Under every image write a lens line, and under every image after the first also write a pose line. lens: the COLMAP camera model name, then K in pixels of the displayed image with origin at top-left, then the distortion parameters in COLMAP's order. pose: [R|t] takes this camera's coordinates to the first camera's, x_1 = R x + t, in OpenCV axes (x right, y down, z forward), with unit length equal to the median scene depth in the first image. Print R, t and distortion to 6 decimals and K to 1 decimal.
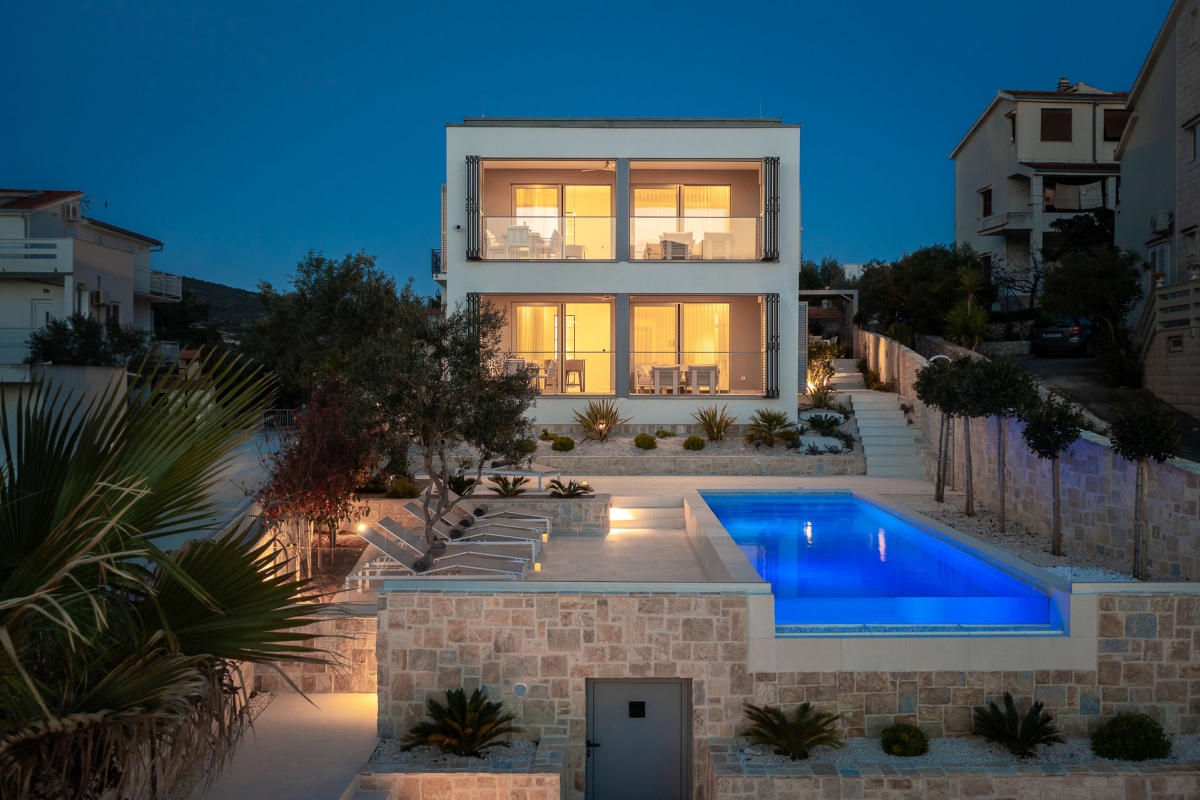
lens RADIAL K [[1359.1, 0, 599.1], [0, 1359.1, 436.7], [0, 0, 1]] dist [-0.000028, -0.032602]
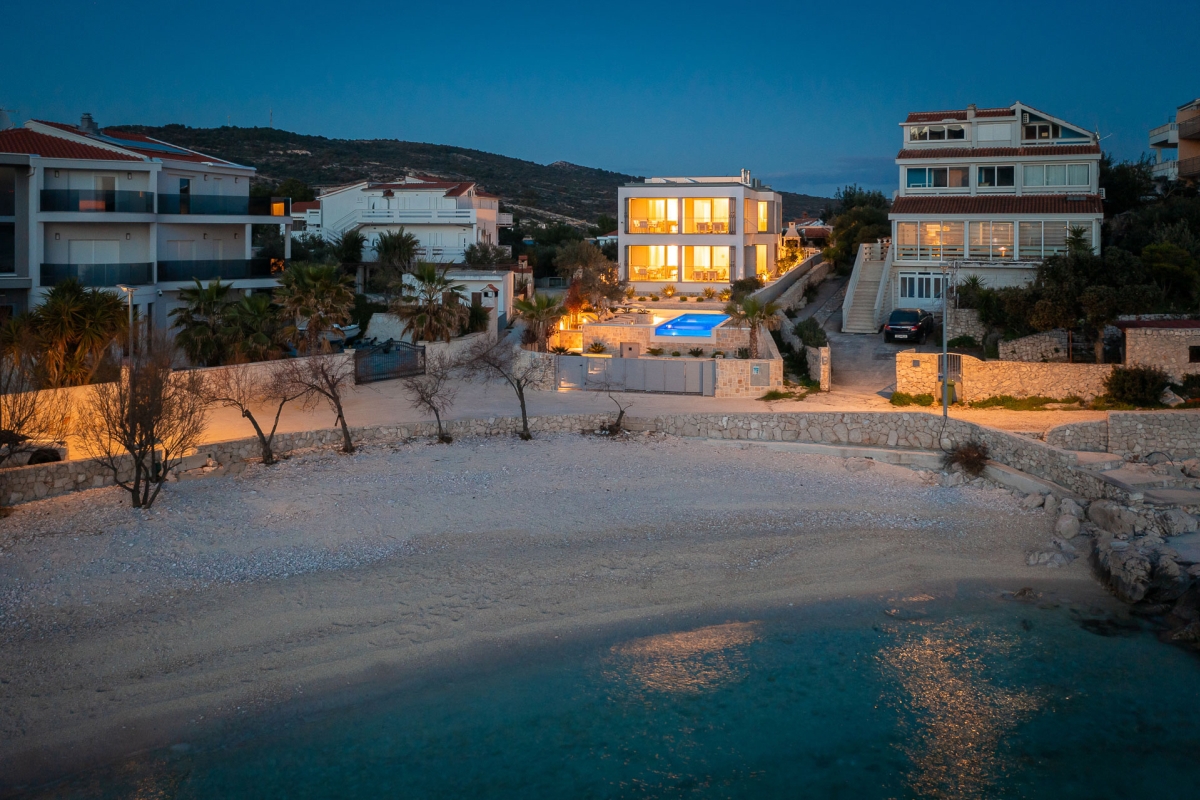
lens RADIAL K [[1359.1, 0, 599.1], [0, 1359.1, 436.7], [0, 0, 1]] dist [-0.000028, -0.032602]
pose [[0.981590, 0.038592, -0.187059, 0.413010], [-0.018136, 0.993782, 0.109856, -0.018249], [0.190136, -0.104441, 0.976187, -1.916767]]
